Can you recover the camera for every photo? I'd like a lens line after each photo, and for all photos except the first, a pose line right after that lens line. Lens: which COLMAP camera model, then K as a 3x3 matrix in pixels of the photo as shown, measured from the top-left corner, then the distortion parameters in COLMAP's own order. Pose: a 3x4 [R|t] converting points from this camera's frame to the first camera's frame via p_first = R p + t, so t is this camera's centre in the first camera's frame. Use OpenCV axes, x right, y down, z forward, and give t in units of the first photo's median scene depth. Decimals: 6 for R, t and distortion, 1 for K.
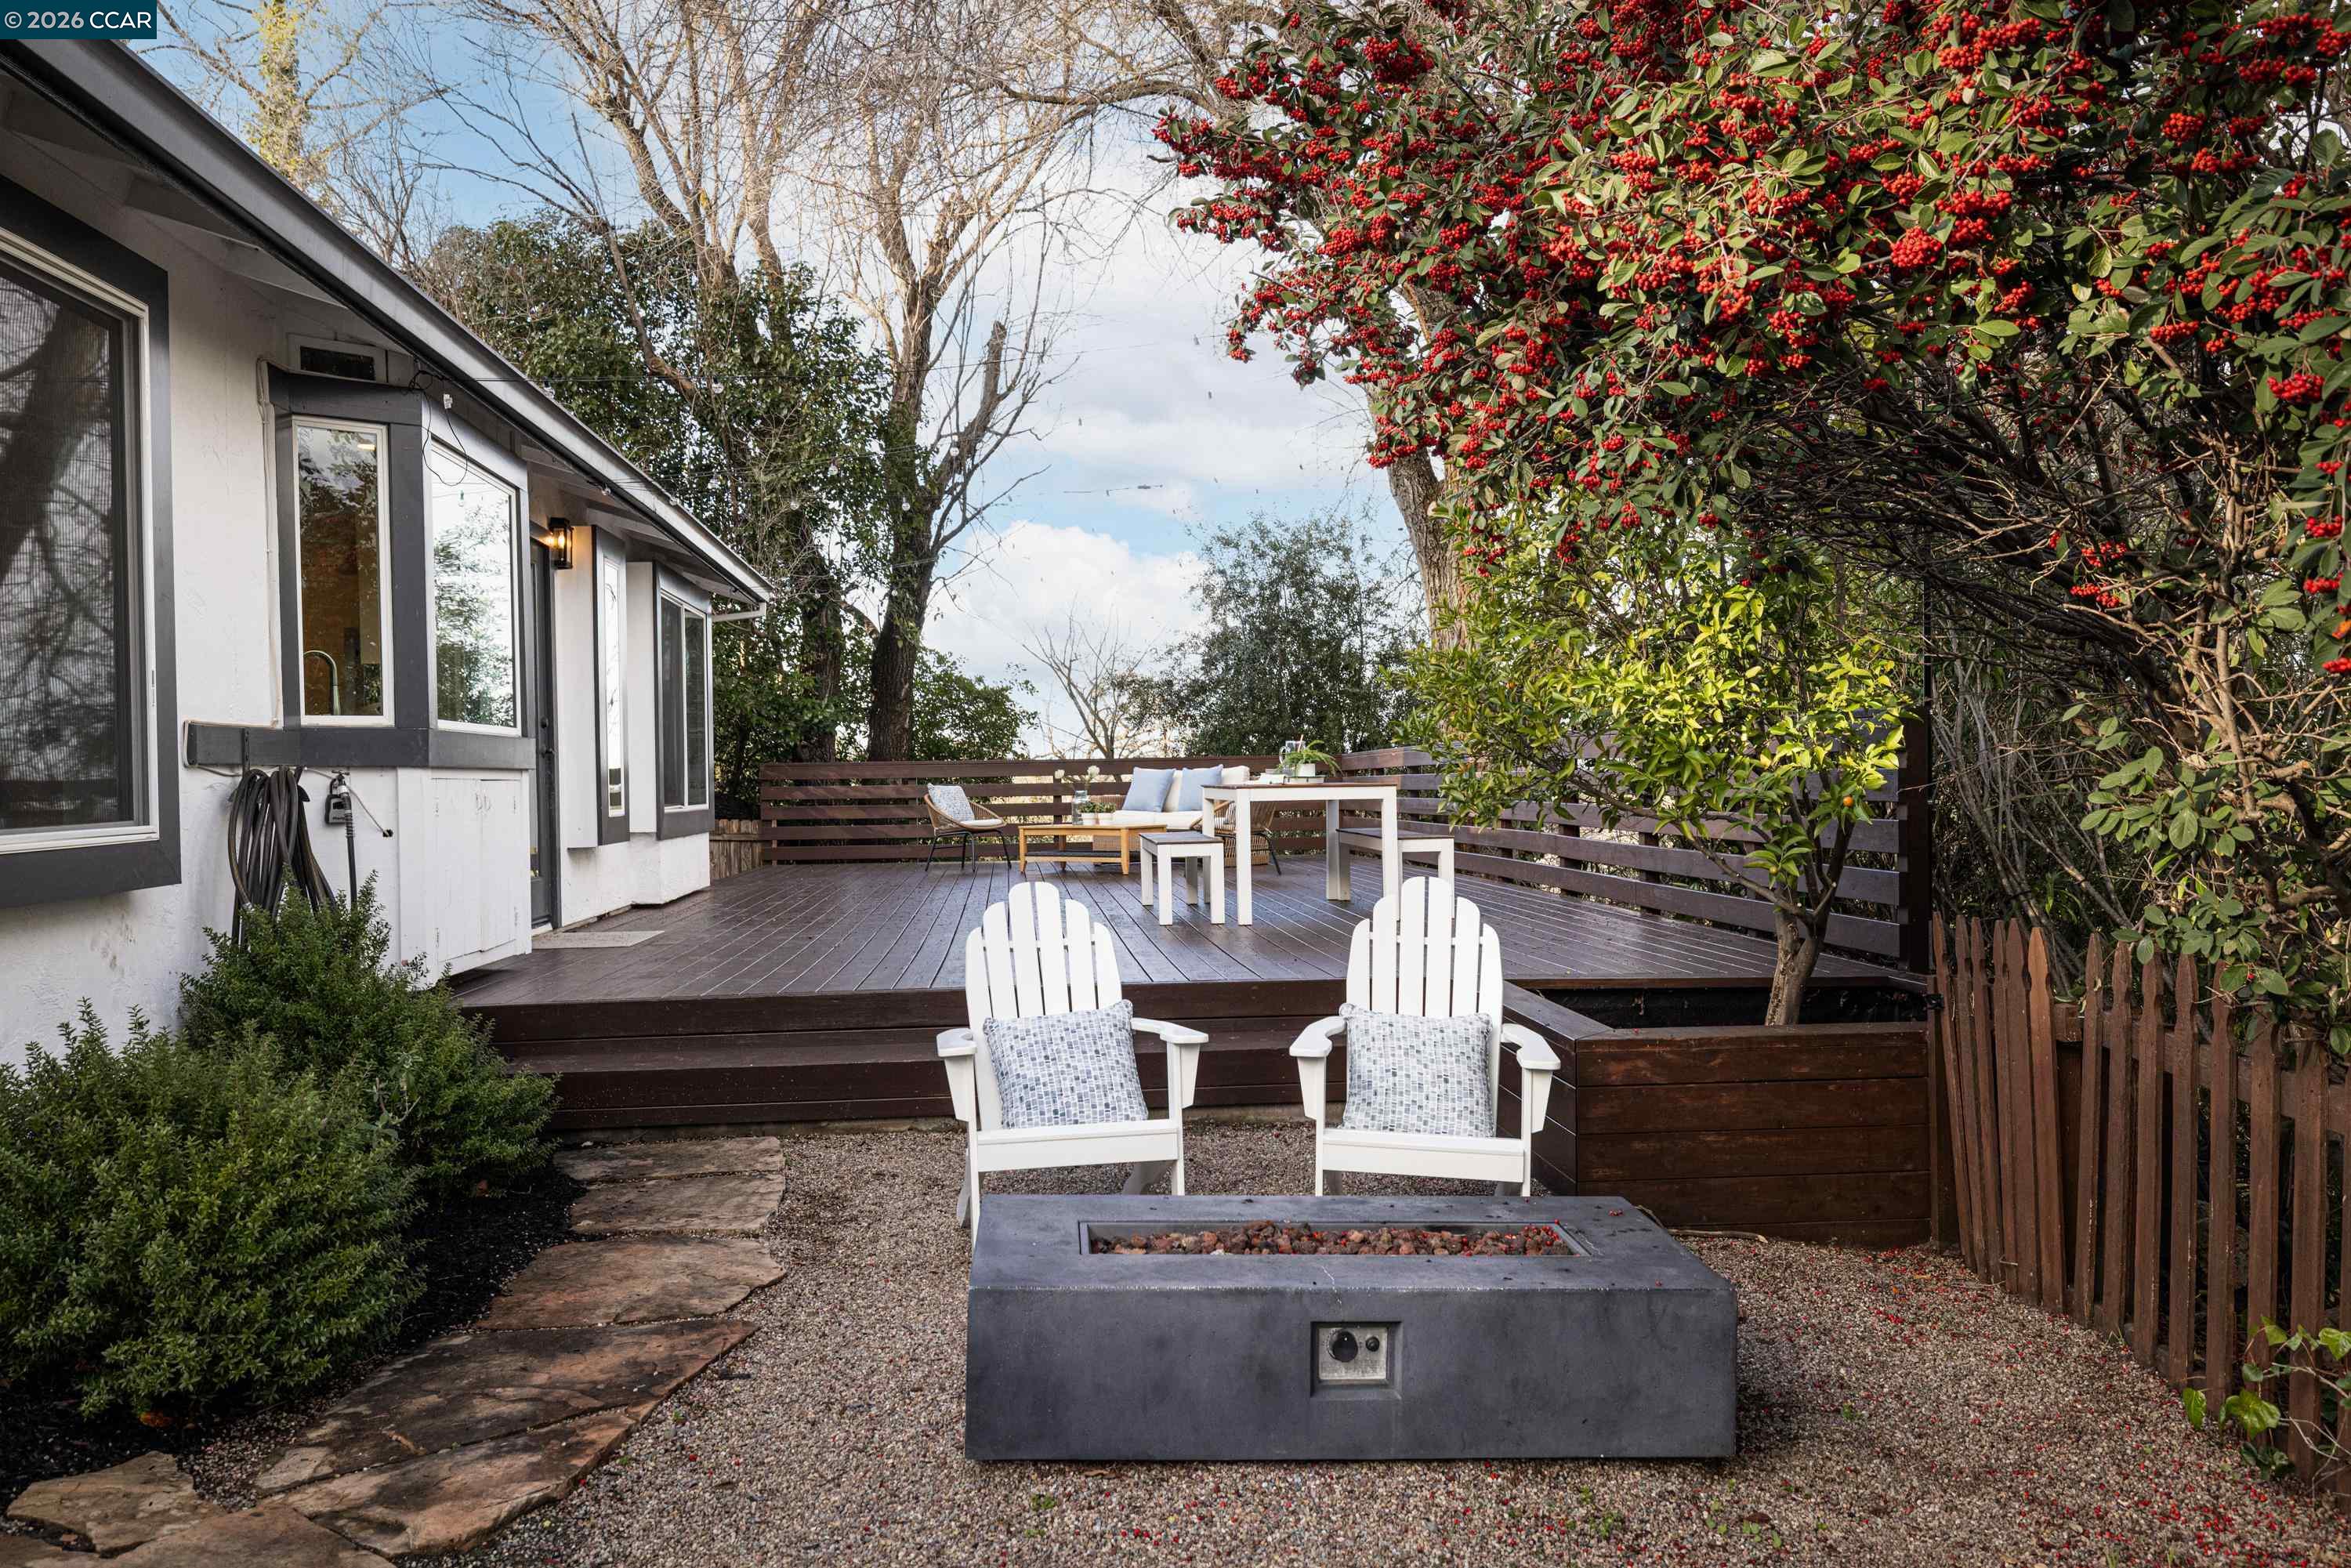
lens RADIAL K [[1767.6, 0, 1175.9], [0, 1767.6, 780.2], [0, 0, 1]] dist [0.013599, 0.002948]
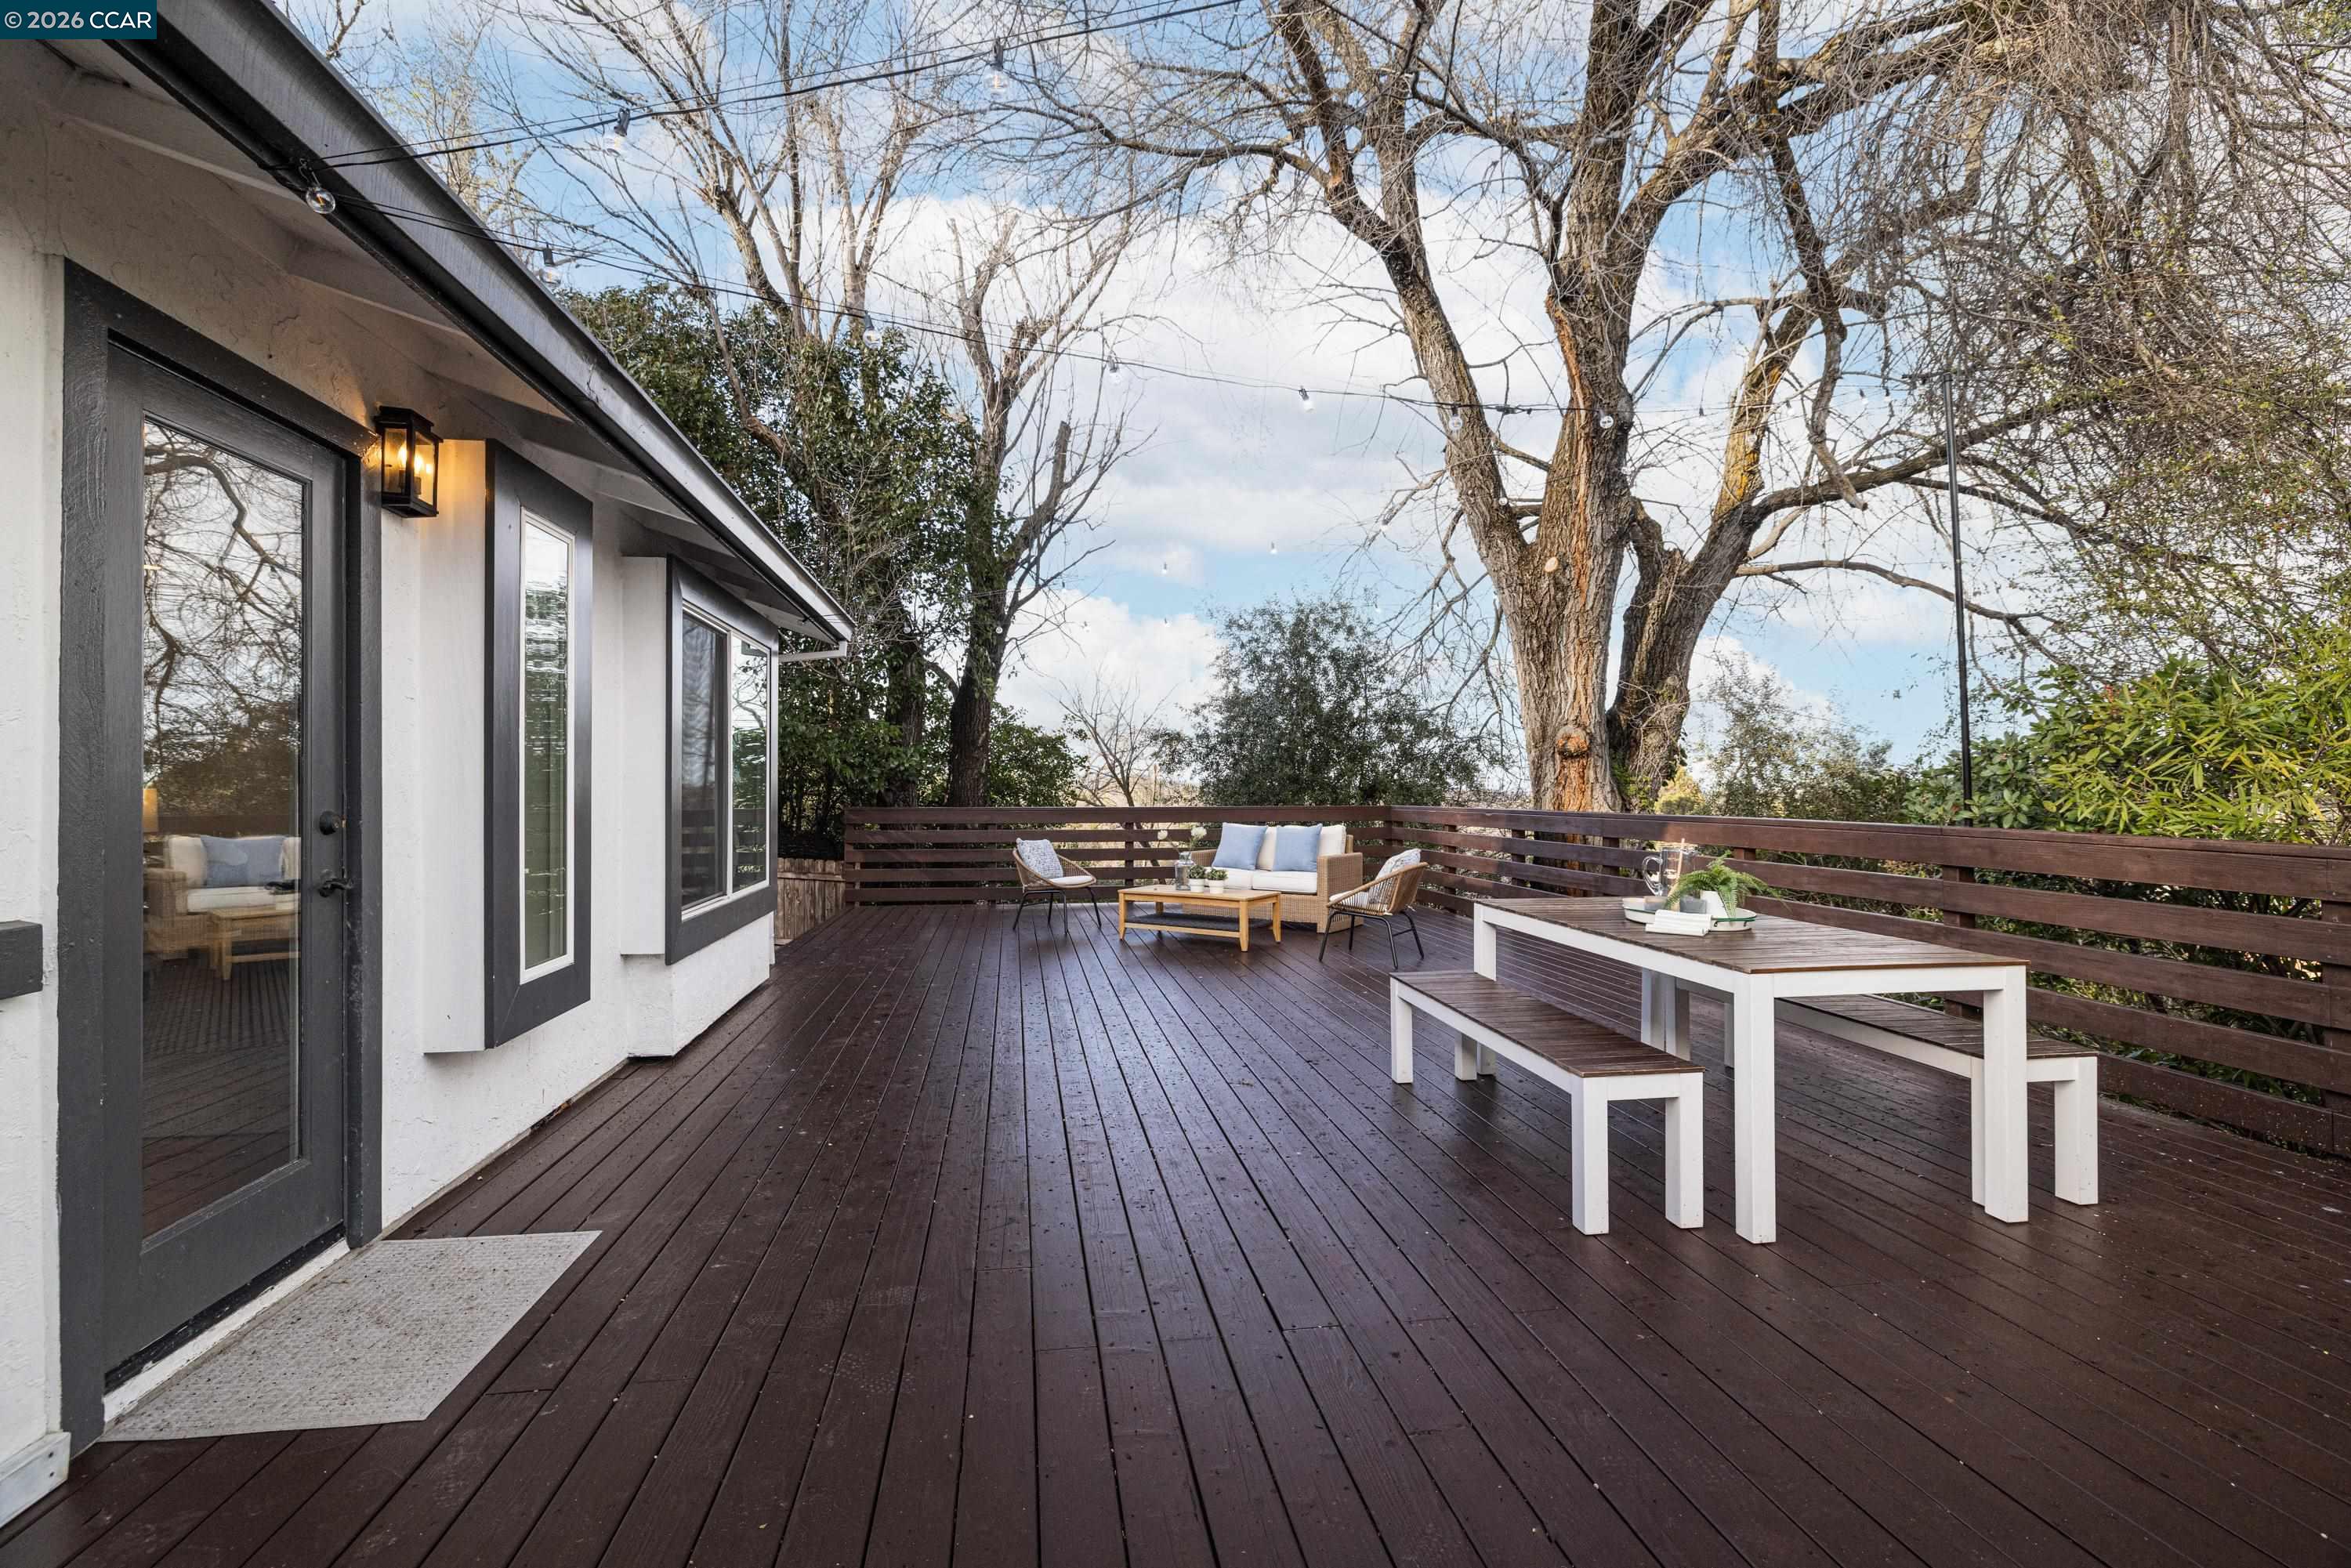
lens RADIAL K [[1039.5, 0, 1169.7], [0, 1039.5, 784.0], [0, 0, 1]] dist [-0.001401, 0.000000]
pose [[0.998301, 0.016397, 0.055919, -0.071357], [-0.016220, 0.999862, -0.003615, -0.021960], [-0.055970, 0.002702, 0.998429, 0.343144]]
